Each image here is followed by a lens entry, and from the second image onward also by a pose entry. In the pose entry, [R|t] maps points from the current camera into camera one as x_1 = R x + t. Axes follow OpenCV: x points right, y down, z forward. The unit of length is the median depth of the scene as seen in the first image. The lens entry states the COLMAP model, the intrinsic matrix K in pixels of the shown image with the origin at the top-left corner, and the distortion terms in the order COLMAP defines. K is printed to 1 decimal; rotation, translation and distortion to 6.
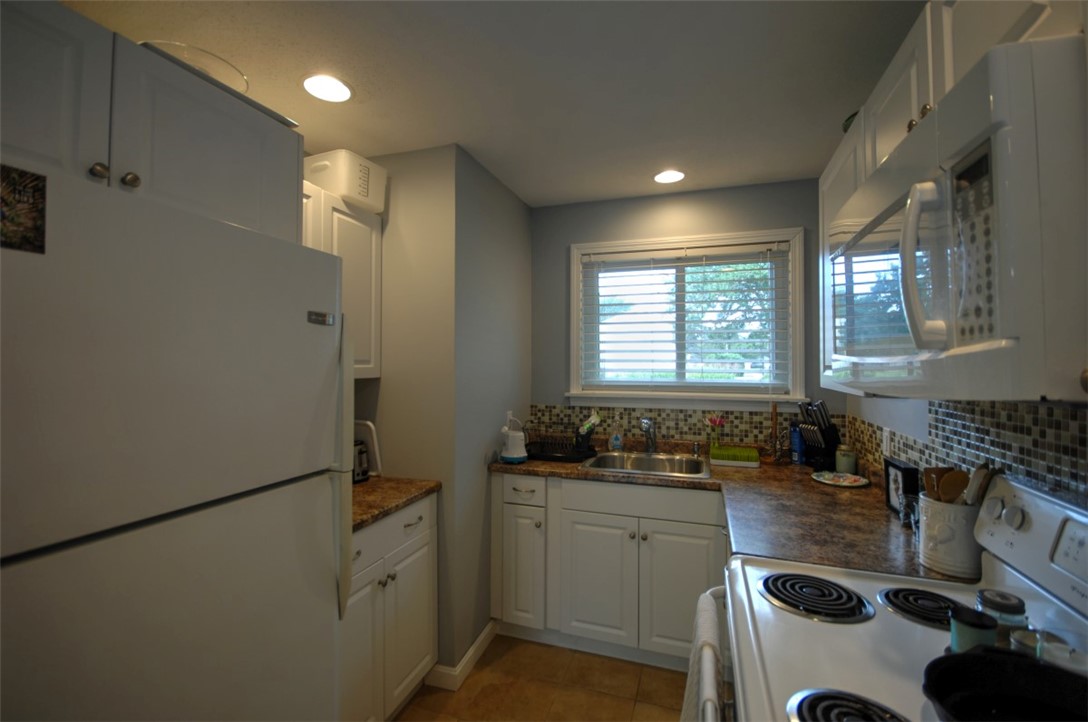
lens RADIAL K [[474.1, 0, 546.1], [0, 474.1, 356.9], [0, 0, 1]] dist [-0.001240, -0.000281]
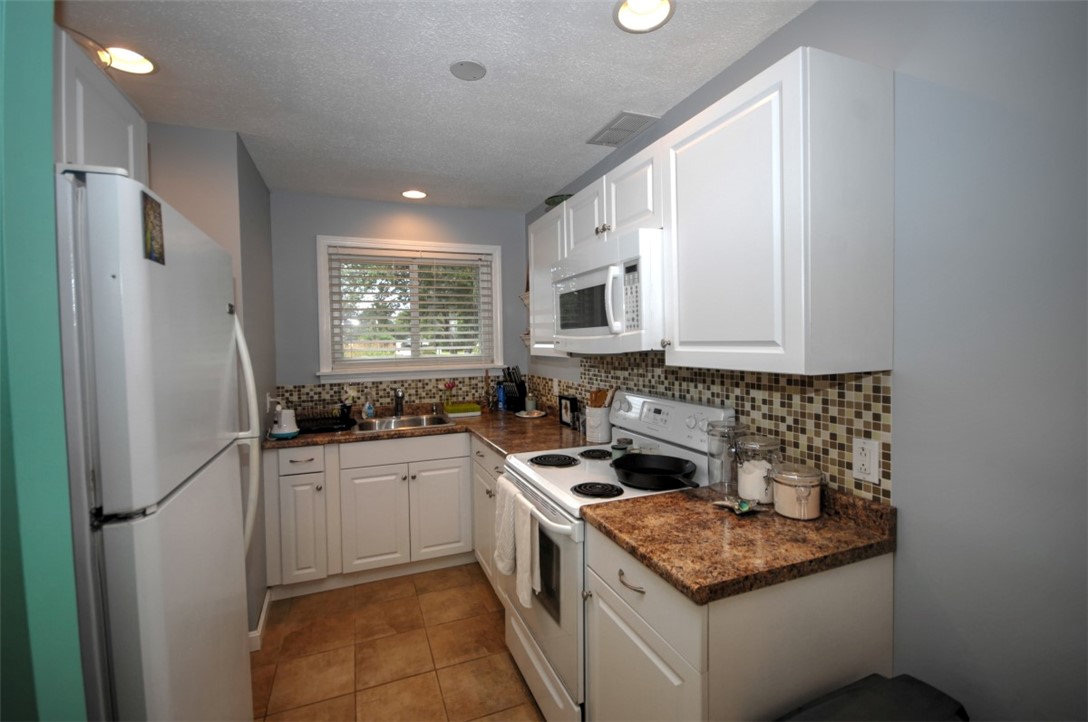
lens RADIAL K [[474.1, 0, 539.7], [0, 474.1, 356.8], [0, 0, 1]] dist [-0.001240, -0.000281]
pose [[0.762143, -0.039173, 0.646223, -0.316647], [0.012751, 0.998882, 0.045512, -0.003172], [-0.647283, -0.026447, 0.761791, -0.184681]]
